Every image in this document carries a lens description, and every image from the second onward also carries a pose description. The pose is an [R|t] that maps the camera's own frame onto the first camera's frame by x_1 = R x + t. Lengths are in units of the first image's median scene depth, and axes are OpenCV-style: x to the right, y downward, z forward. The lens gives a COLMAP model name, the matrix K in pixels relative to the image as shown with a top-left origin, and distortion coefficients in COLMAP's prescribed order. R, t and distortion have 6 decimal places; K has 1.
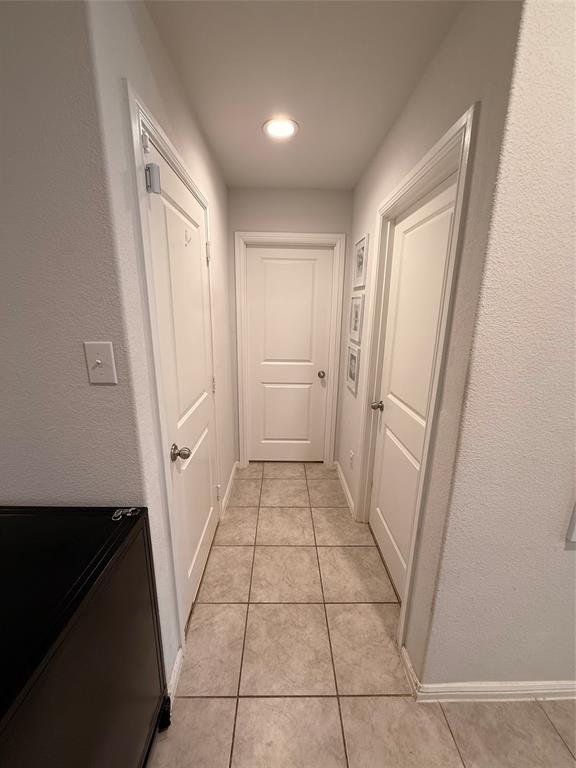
lens RADIAL K [[305.9, 0, 288.2], [0, 305.9, 385.4], [0, 0, 1]] dist [0.000201, 0.000669]
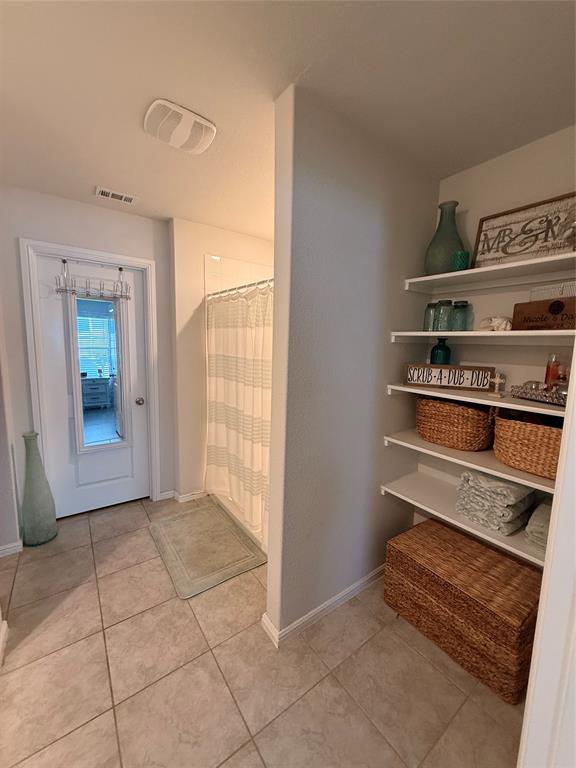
lens RADIAL K [[305.9, 0, 288.1], [0, 305.9, 383.1], [0, 0, 1]] dist [0.000201, 0.000669]
pose [[0.569454, 0.093334, -0.816707, 1.041990], [-0.206101, 0.978009, -0.031938, -0.074703], [0.795767, 0.186511, 0.576168, 0.601210]]
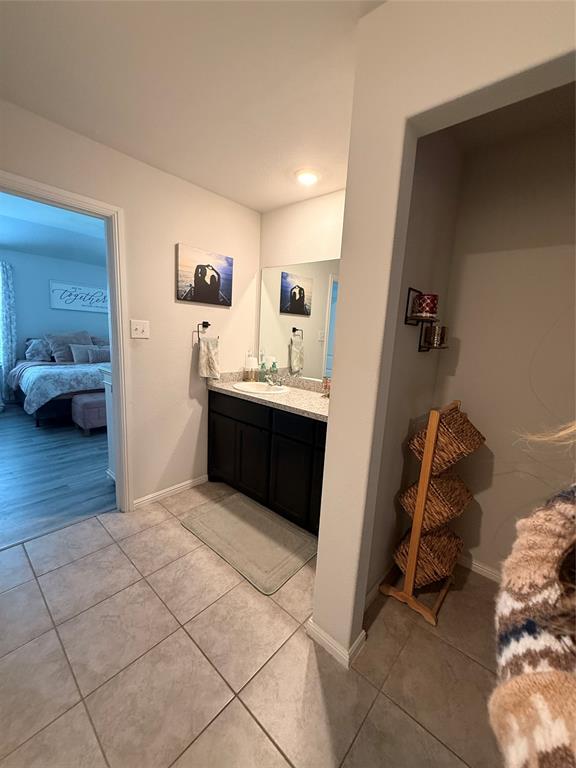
lens RADIAL K [[305.9, 0, 289.0], [0, 305.9, 384.4], [0, 0, 1]] dist [0.000201, 0.000669]
pose [[-0.733027, -0.177270, 0.656694, -0.648258], [0.090236, 0.931566, 0.352196, -0.189800], [-0.674188, 0.317427, -0.666867, 1.061226]]
